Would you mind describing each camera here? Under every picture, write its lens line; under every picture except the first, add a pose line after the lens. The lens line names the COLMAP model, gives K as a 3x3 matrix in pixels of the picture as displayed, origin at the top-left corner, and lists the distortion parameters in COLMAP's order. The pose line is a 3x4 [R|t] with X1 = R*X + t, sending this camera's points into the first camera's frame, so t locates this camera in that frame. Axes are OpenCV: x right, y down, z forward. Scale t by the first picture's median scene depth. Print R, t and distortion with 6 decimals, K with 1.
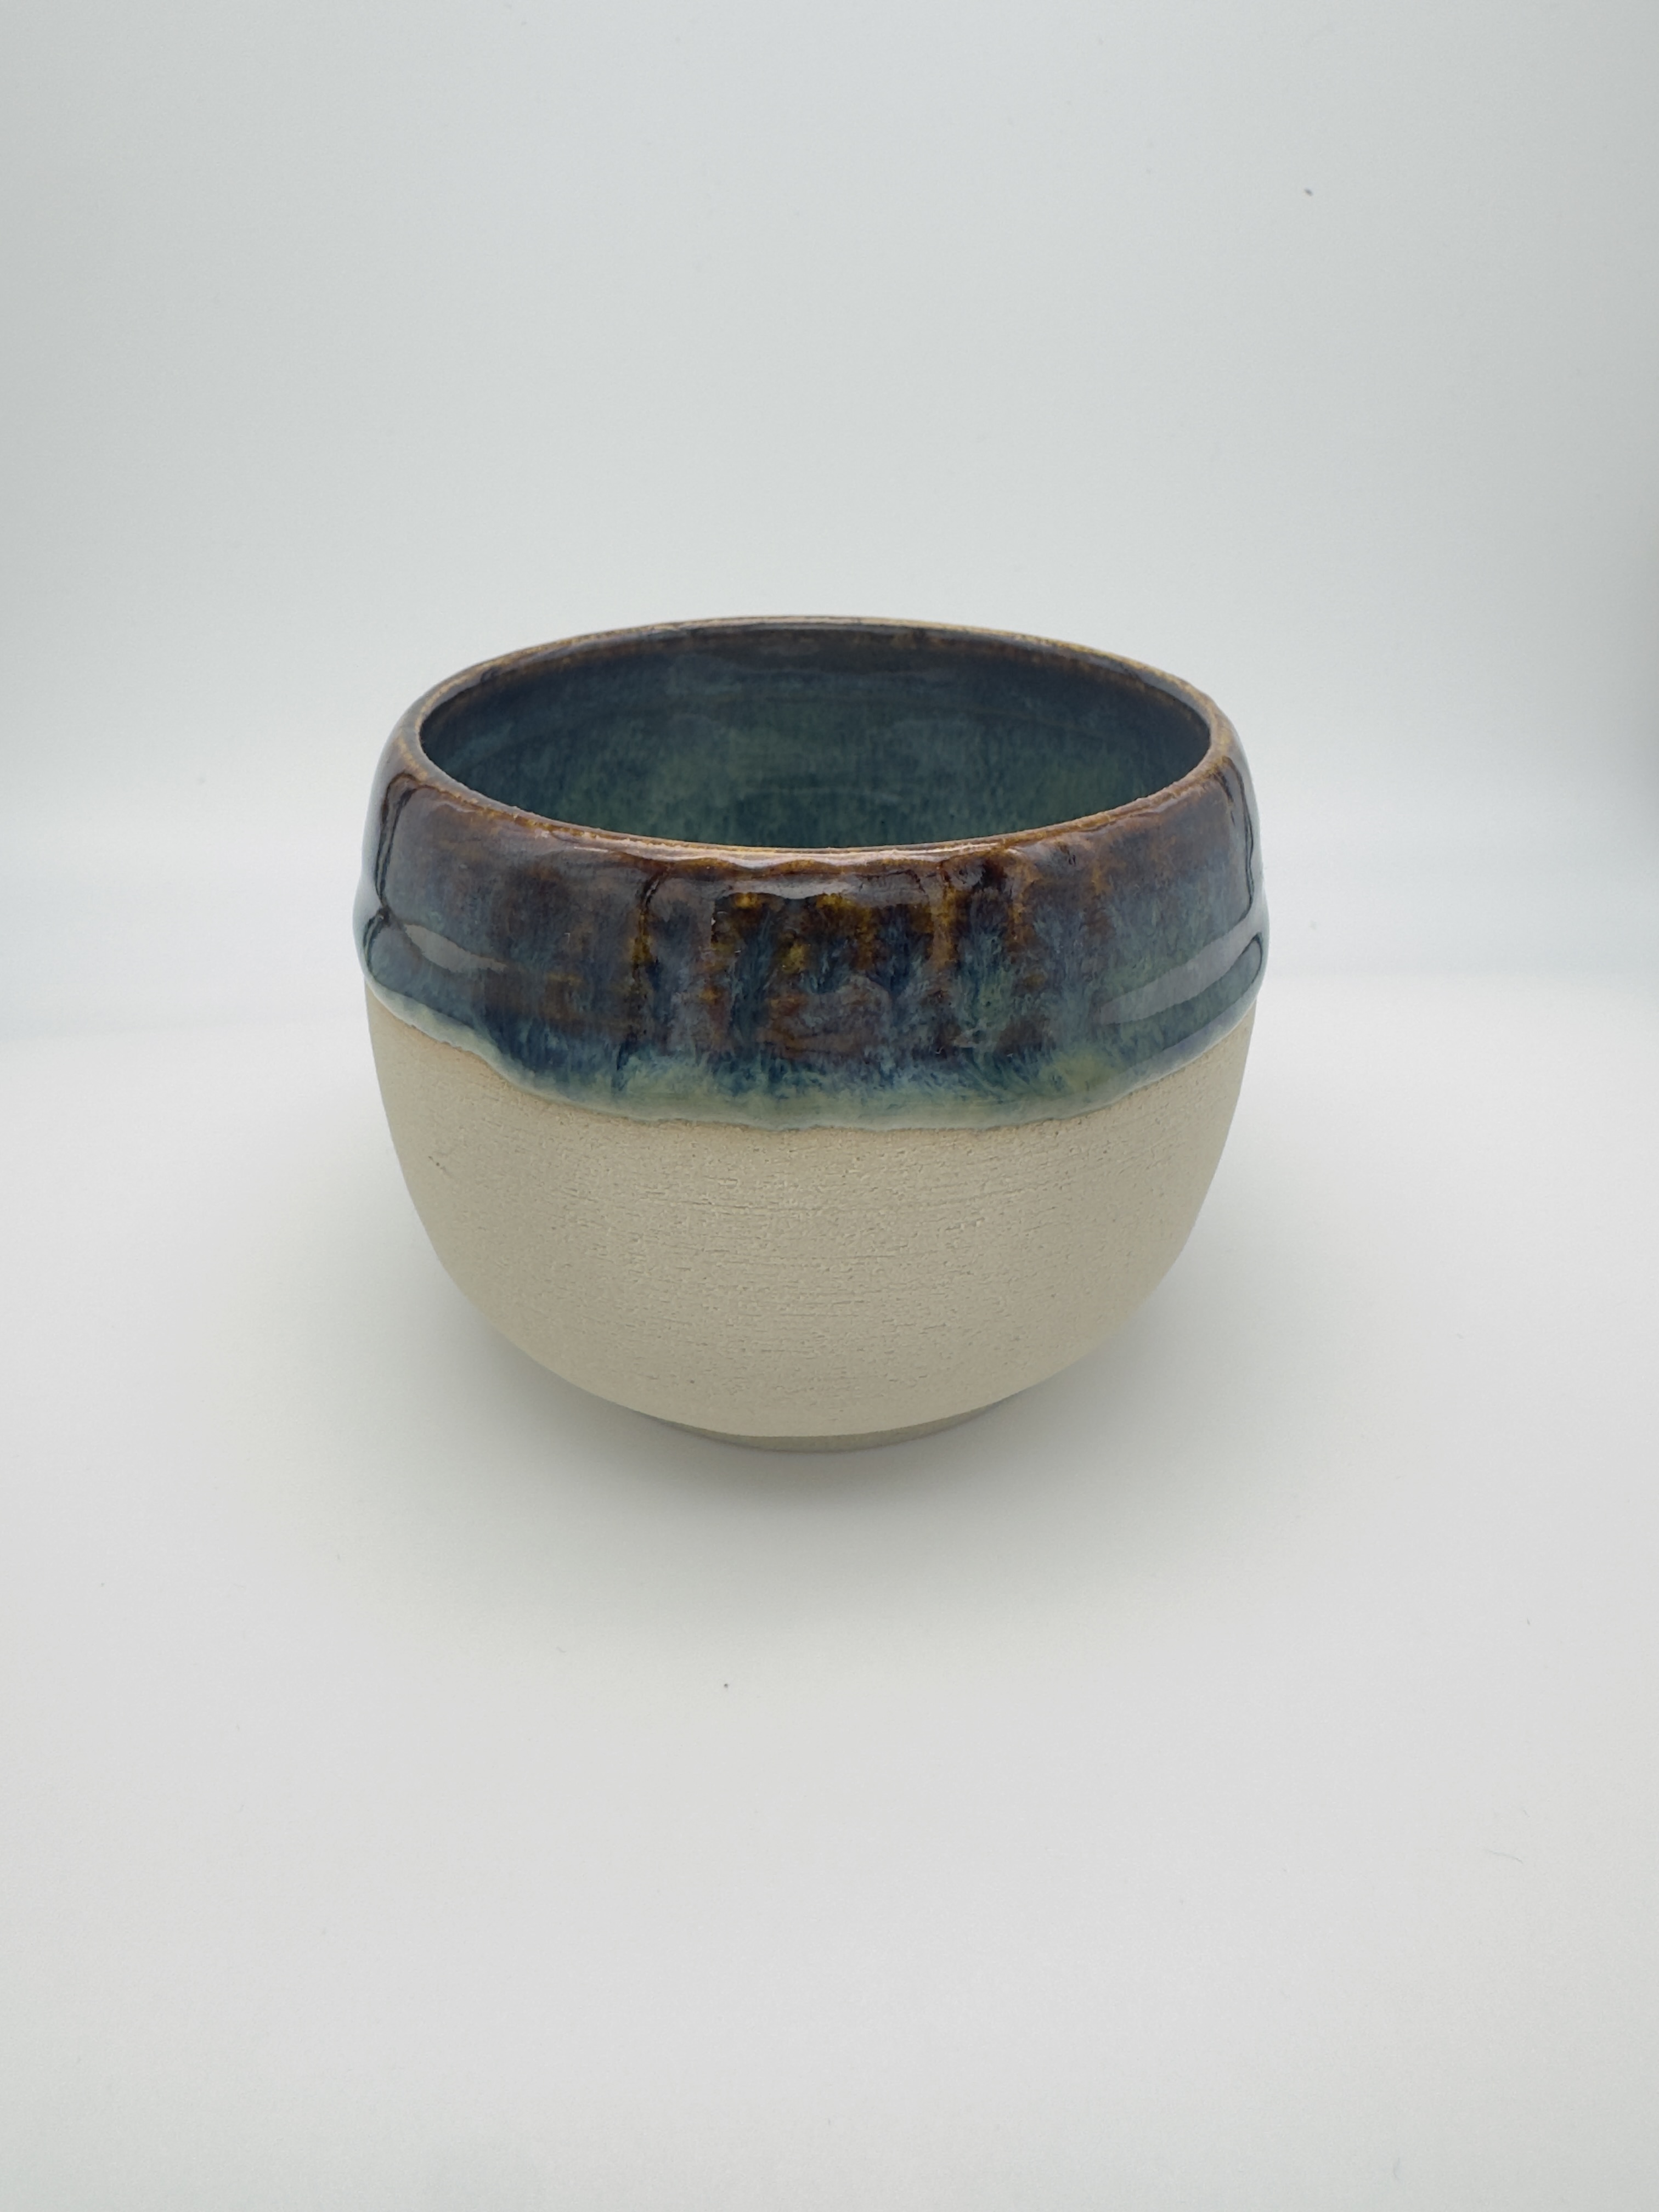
lens RADIAL K [[1393.6, 0, 896.1], [0, 1393.6, 1105.1], [0, 0, 1]] dist [-0.006240, -0.001898]
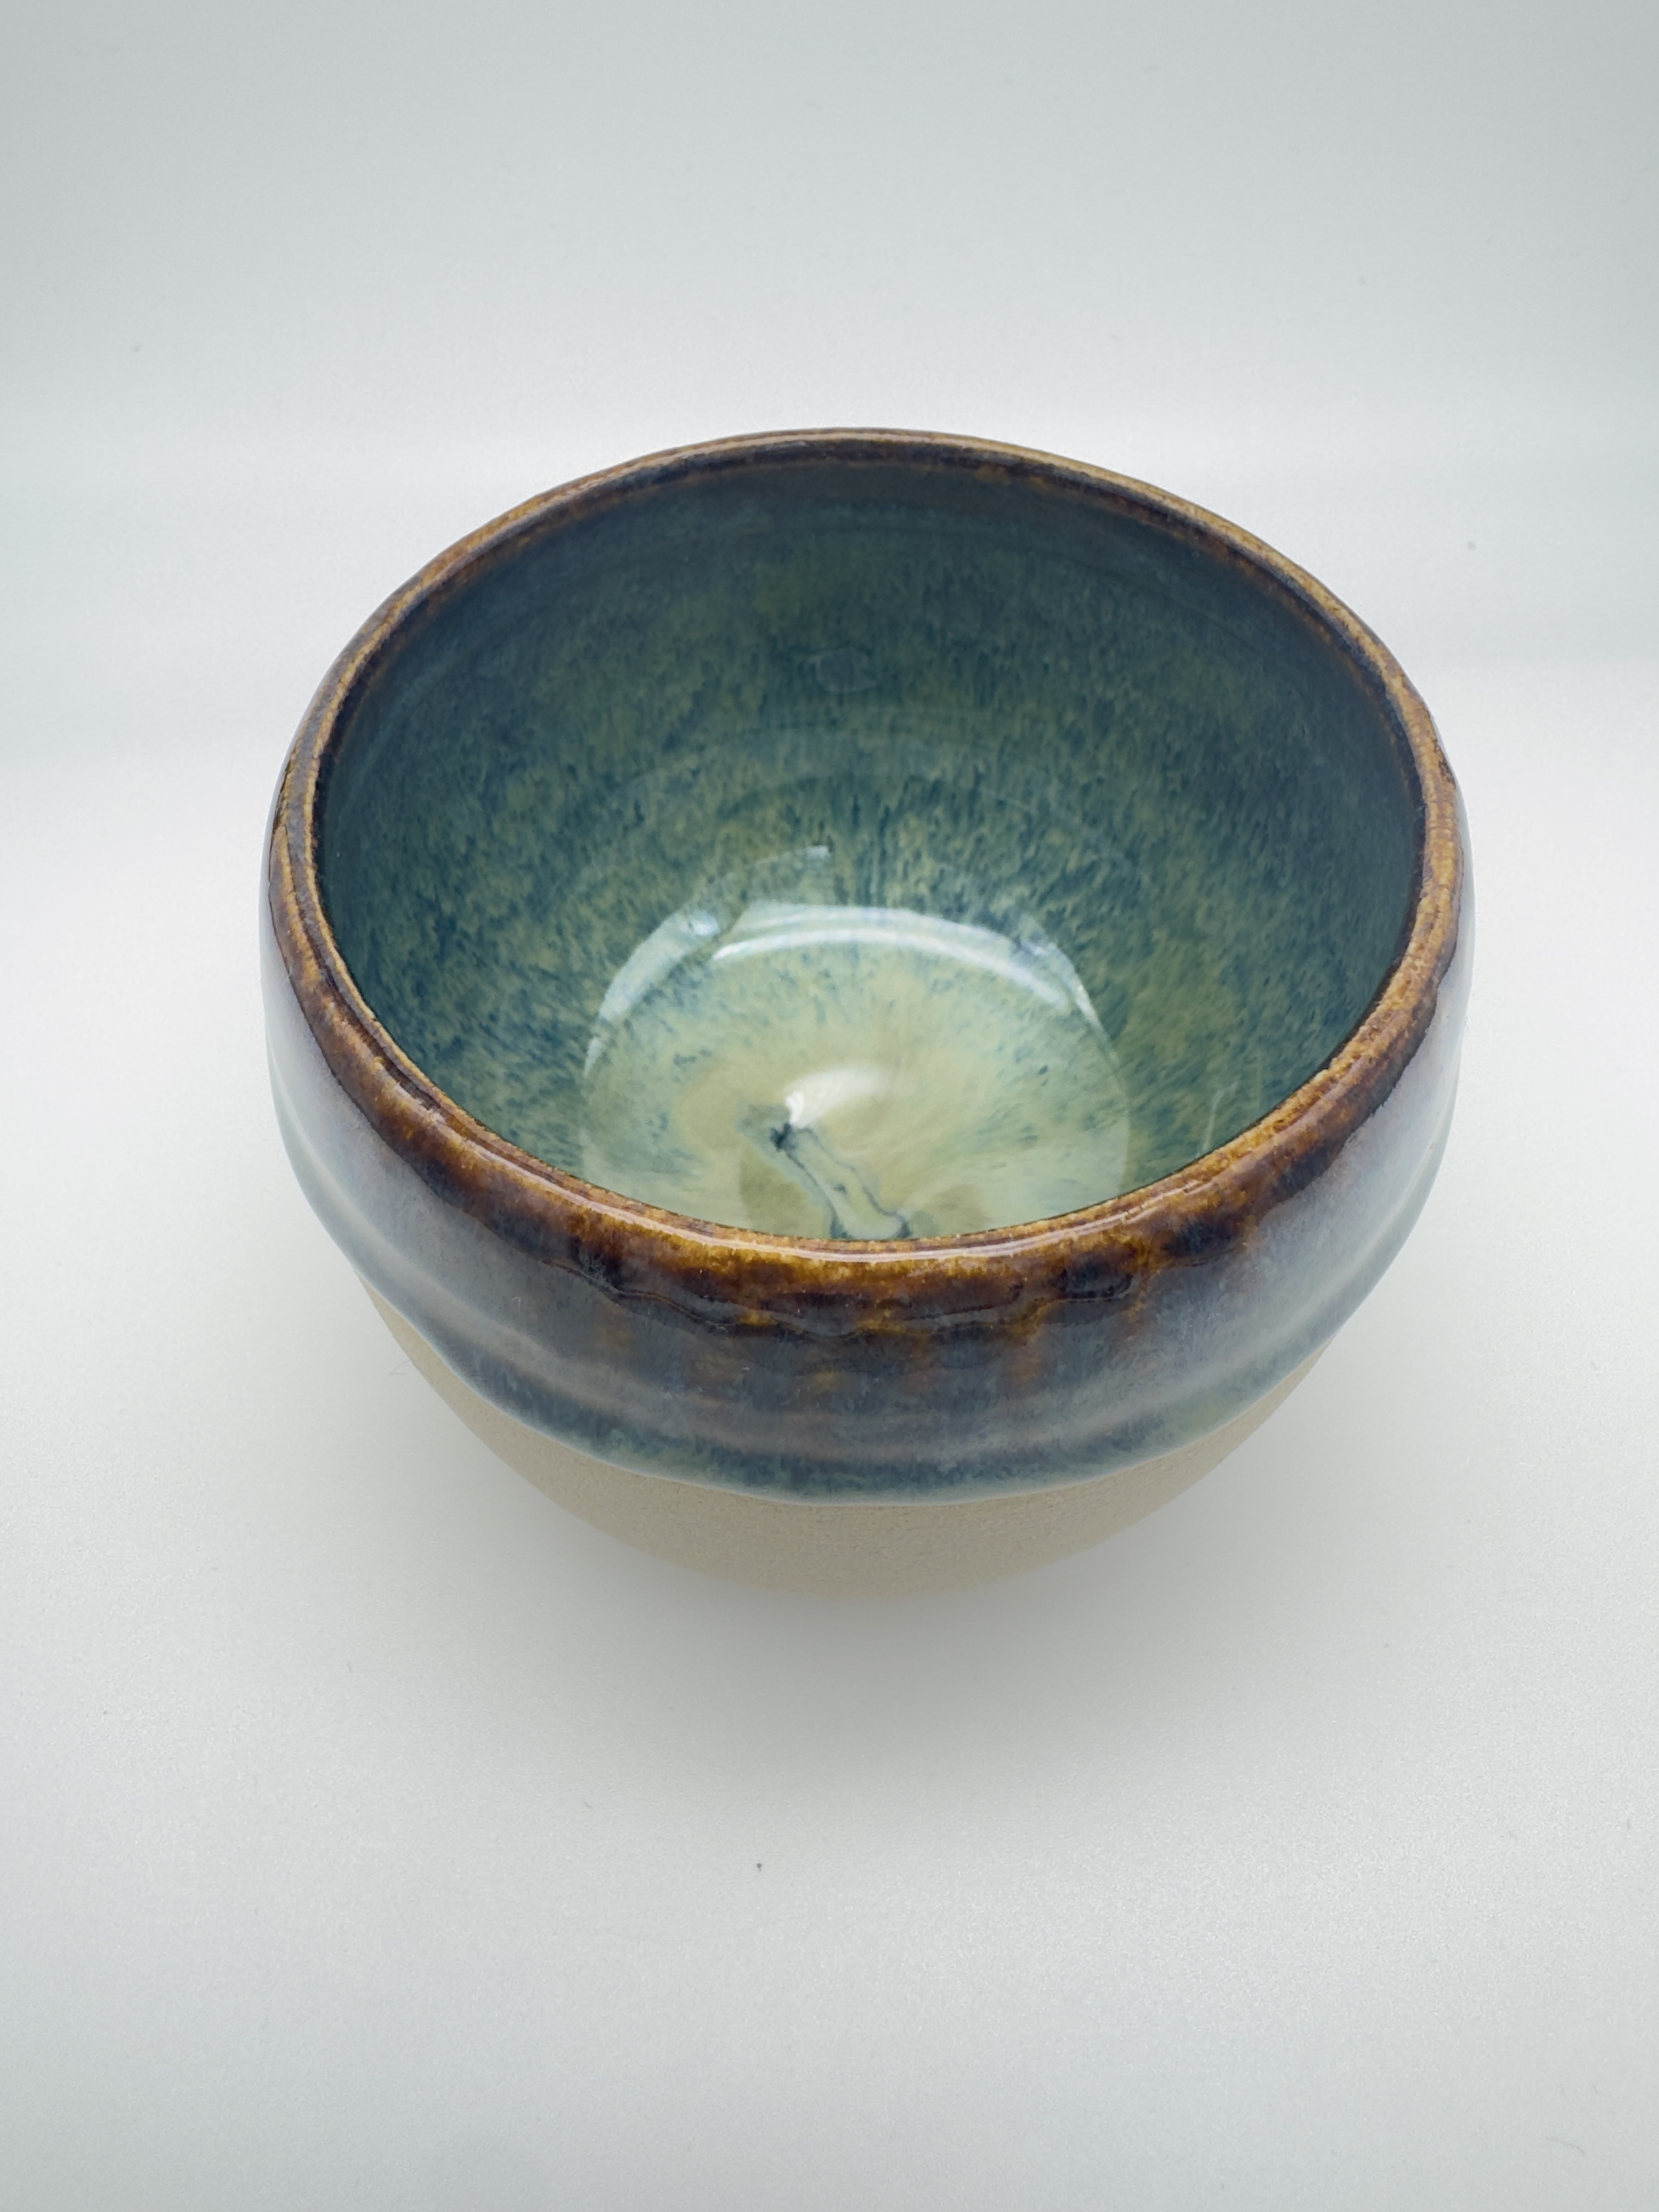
lens RADIAL K [[1393.6, 0, 896.1], [0, 1393.6, 1105.1], [0, 0, 1]] dist [-0.006240, -0.001898]
pose [[0.998778, 0.032363, -0.037356, -0.006484], [-0.016665, 0.932062, 0.361915, -0.270442], [0.046531, -0.360850, 0.931462, 0.200260]]
